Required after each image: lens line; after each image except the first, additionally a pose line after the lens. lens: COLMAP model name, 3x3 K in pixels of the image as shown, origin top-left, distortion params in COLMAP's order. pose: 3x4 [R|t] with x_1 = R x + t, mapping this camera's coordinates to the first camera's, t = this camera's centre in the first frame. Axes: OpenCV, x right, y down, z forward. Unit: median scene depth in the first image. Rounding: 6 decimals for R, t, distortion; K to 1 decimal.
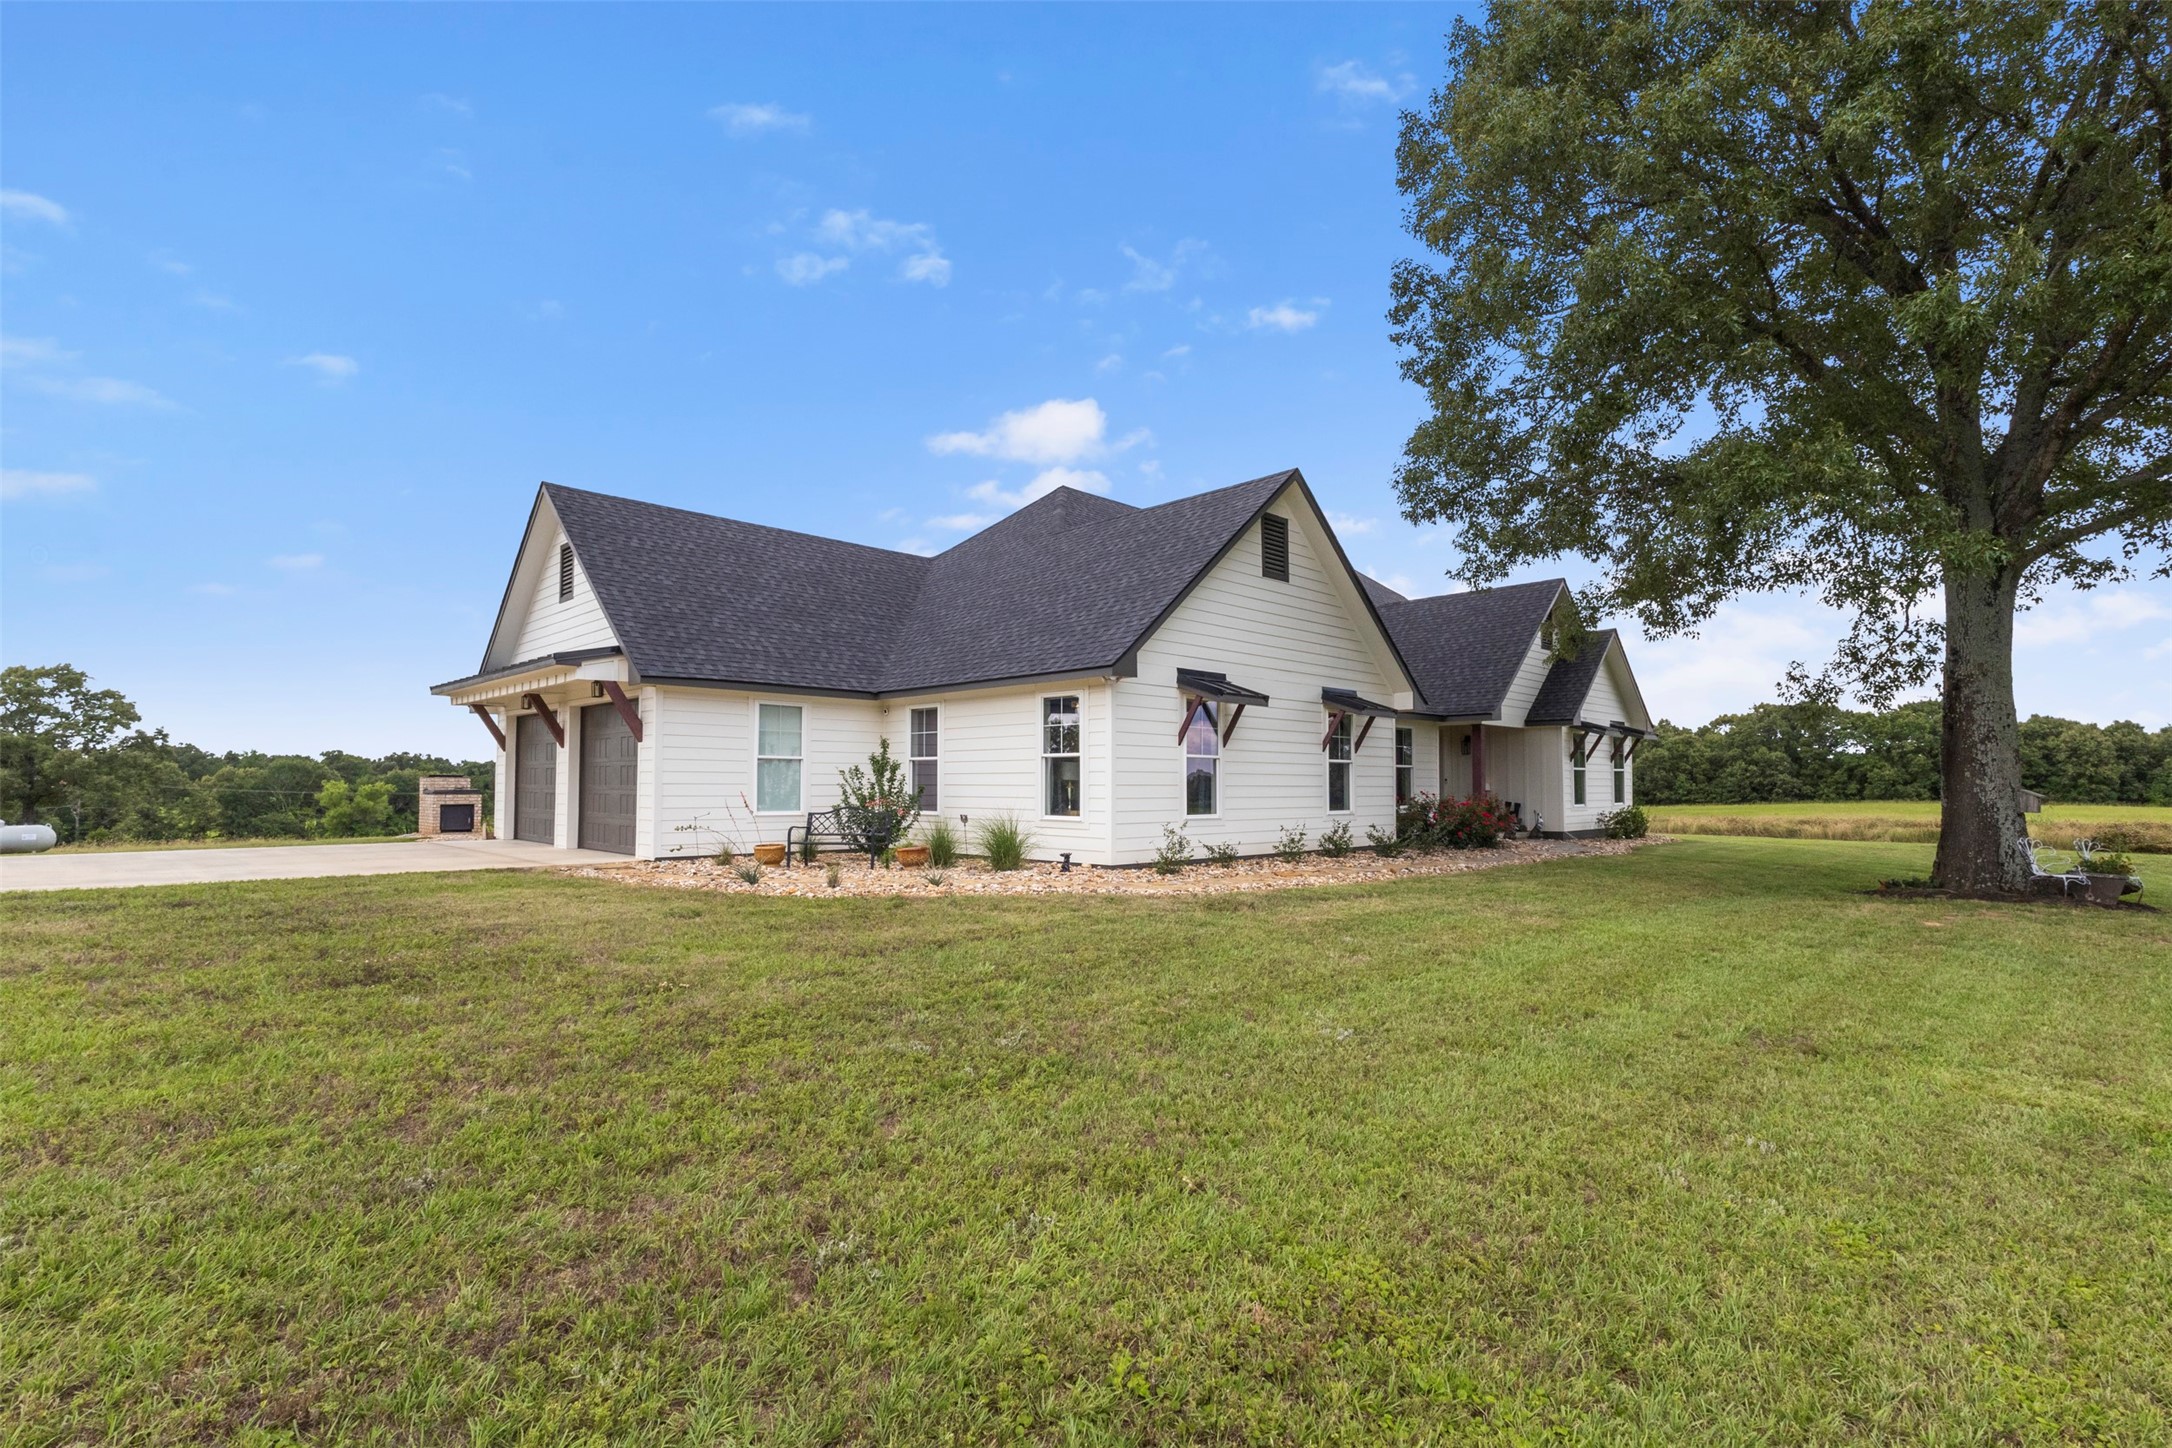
lens RADIAL K [[1004.4, 0, 1081.6], [0, 1004.4, 728.1], [0, 0, 1]] dist [-0.003048, -0.000250]
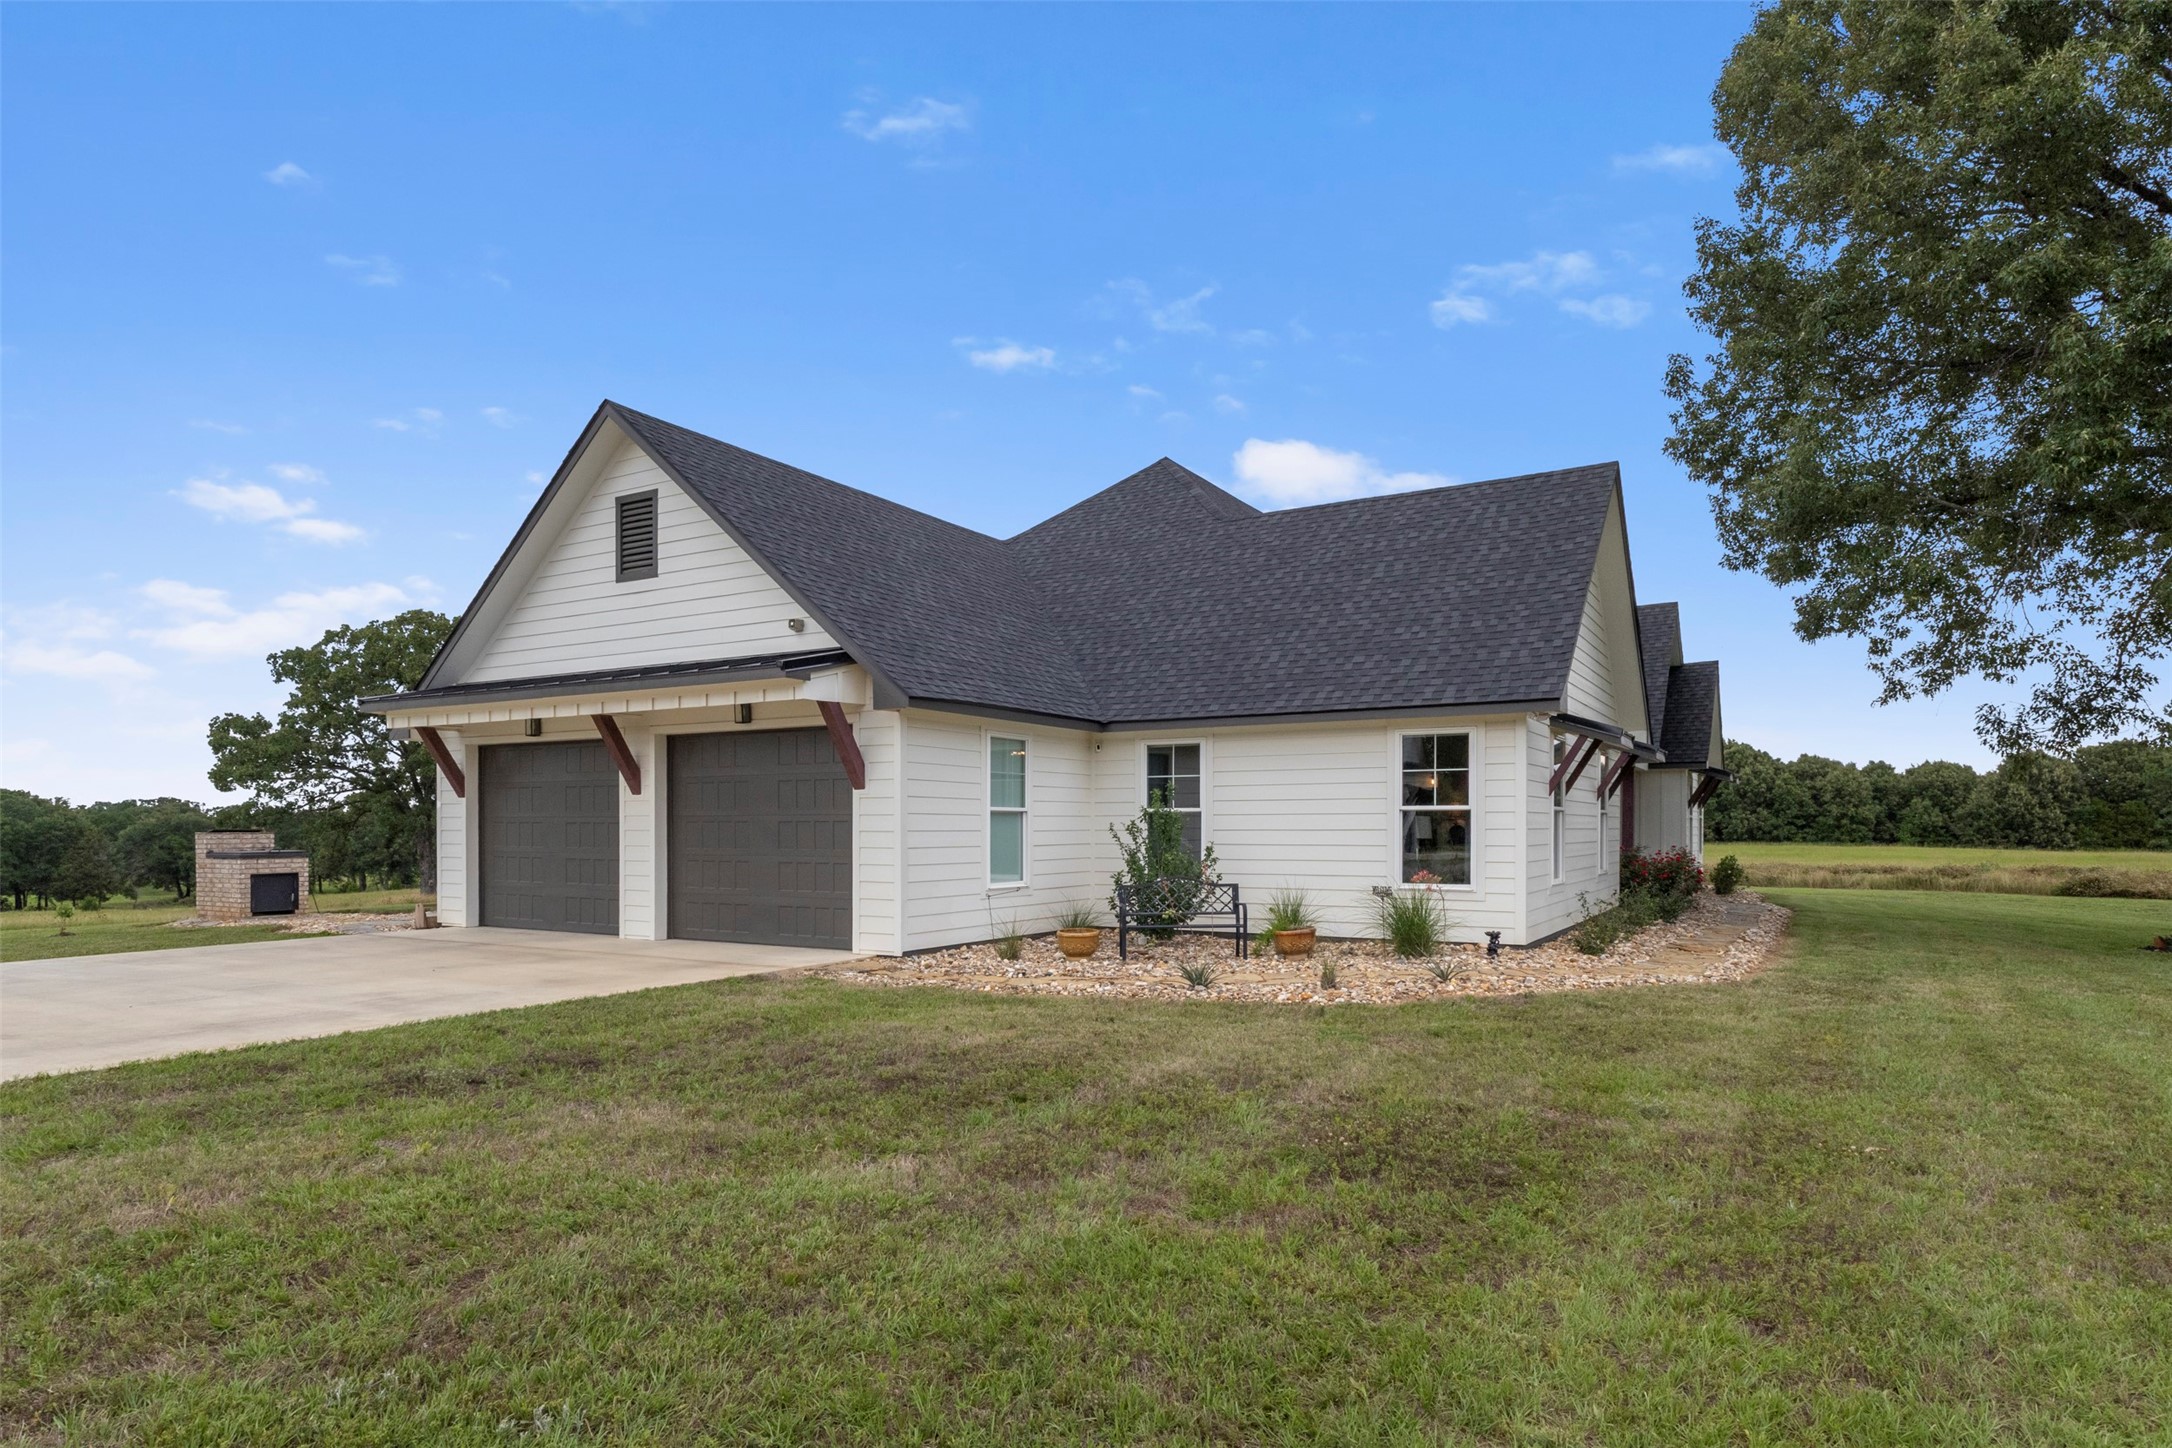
lens RADIAL K [[1220.8, 0, 1085.5], [0, 1220.8, 828.8], [0, 0, 1]] dist [-0.002480, -0.000657]
pose [[0.967701, -0.004648, 0.252060, -0.433320], [-0.009814, 0.998378, 0.056086, -0.006798], [-0.251911, -0.056748, 0.966085, 0.113252]]
